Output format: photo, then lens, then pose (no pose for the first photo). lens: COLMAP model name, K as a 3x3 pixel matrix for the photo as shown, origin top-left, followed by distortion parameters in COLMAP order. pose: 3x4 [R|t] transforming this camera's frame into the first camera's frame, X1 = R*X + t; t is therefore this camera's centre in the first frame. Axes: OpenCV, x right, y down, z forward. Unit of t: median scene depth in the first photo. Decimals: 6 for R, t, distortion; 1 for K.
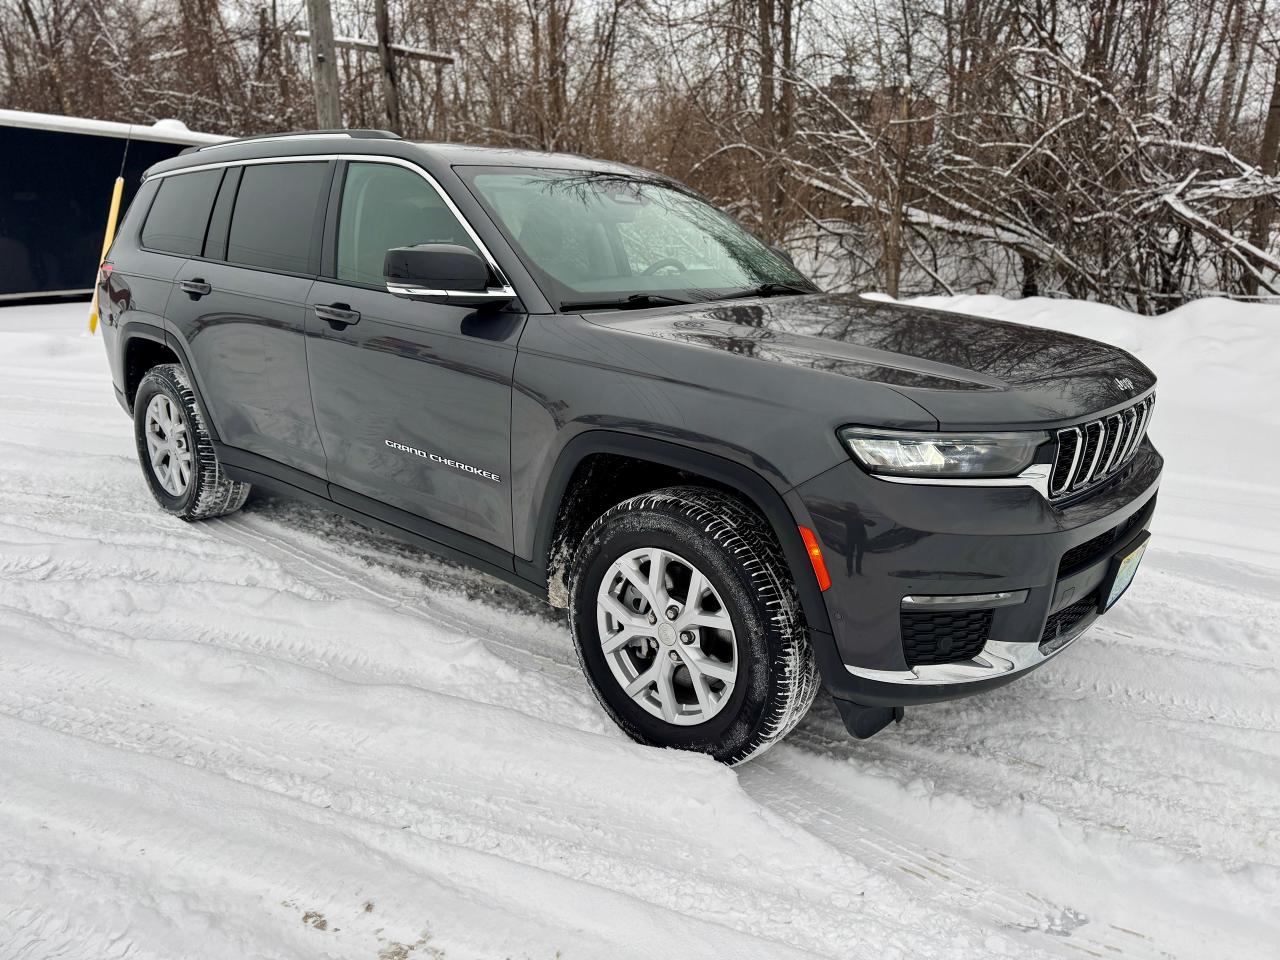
lens RADIAL K [[900.6, 0, 640.0], [0, 900.6, 480.0], [0, 0, 1]] dist [0.031039, -0.031431]
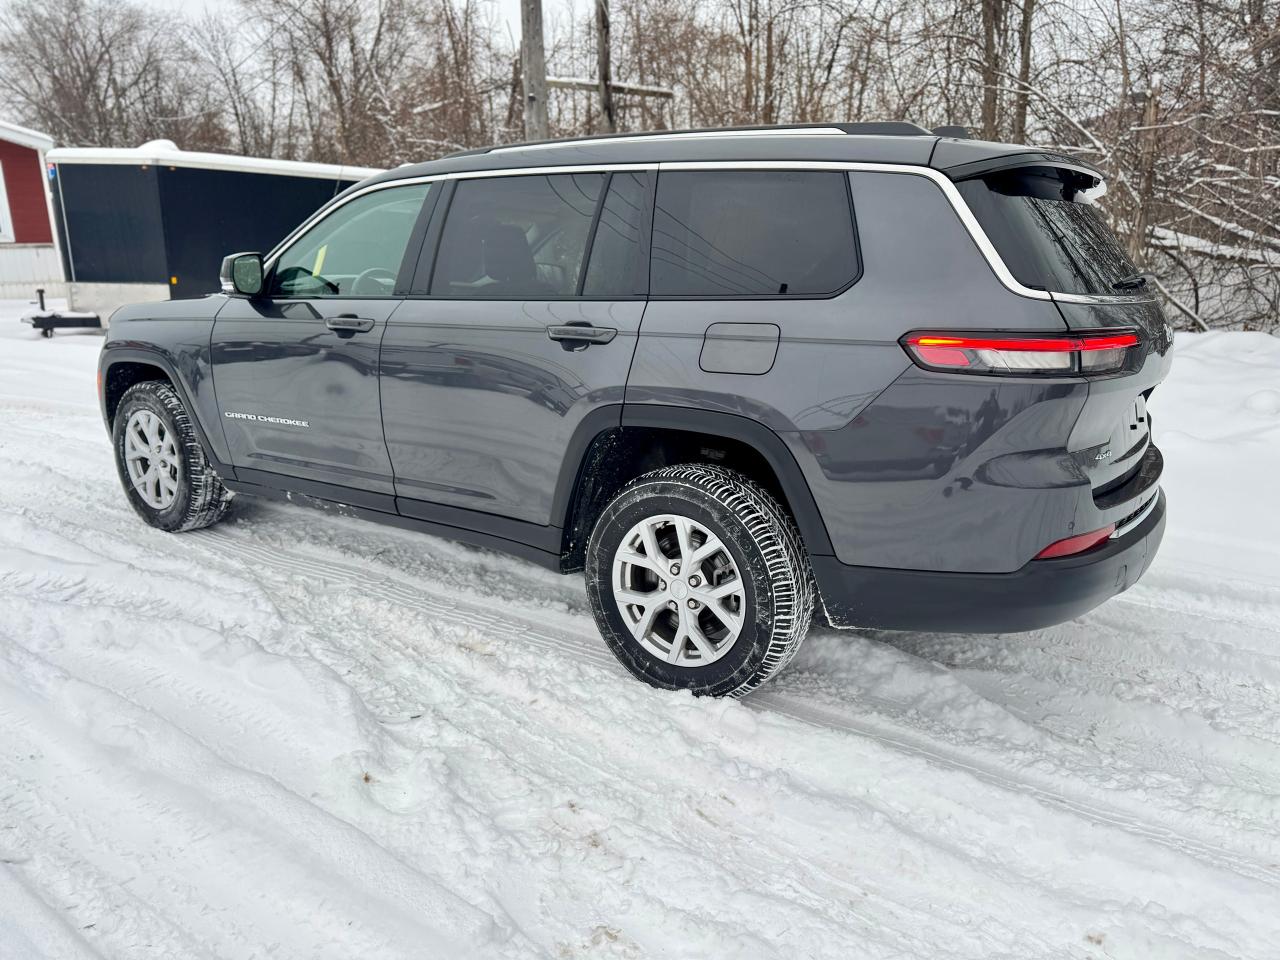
lens RADIAL K [[900.6, 0, 640.0], [0, 900.6, 480.0], [0, 0, 1]] dist [0.031039, -0.031431]
pose [[0.962588, 0.054171, -0.265498, 0.273035], [-0.063667, 0.997598, -0.027286, -0.046511], [0.263383, 0.043168, 0.963725, 0.249593]]
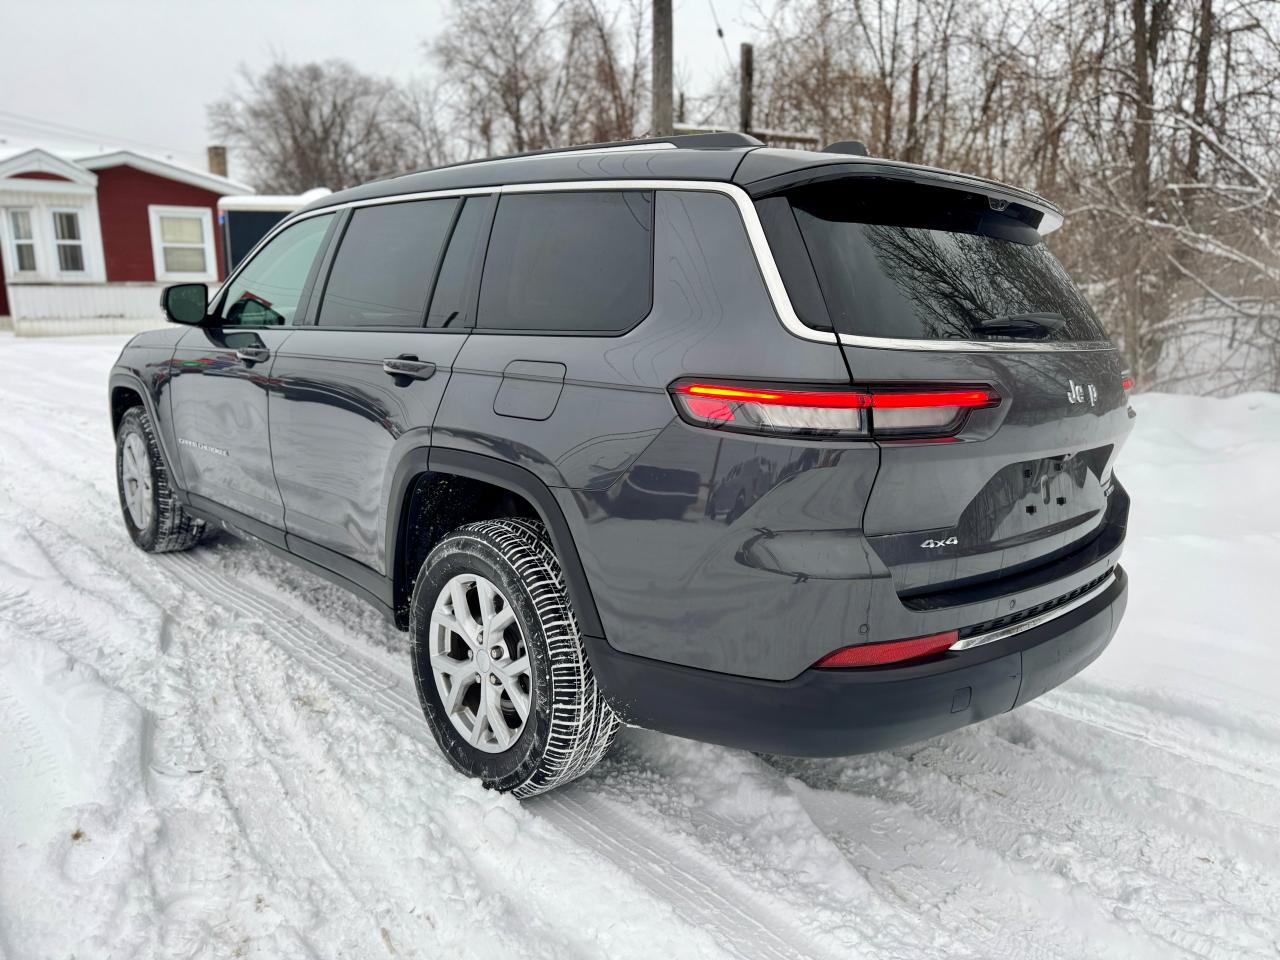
lens RADIAL K [[900.6, 0, 640.0], [0, 900.6, 480.0], [0, 0, 1]] dist [0.031039, -0.031431]
pose [[0.886378, 0.094276, -0.453262, 0.574968], [-0.135244, 0.989069, -0.058755, -0.098834], [0.442768, 0.113380, 0.889439, 0.494141]]
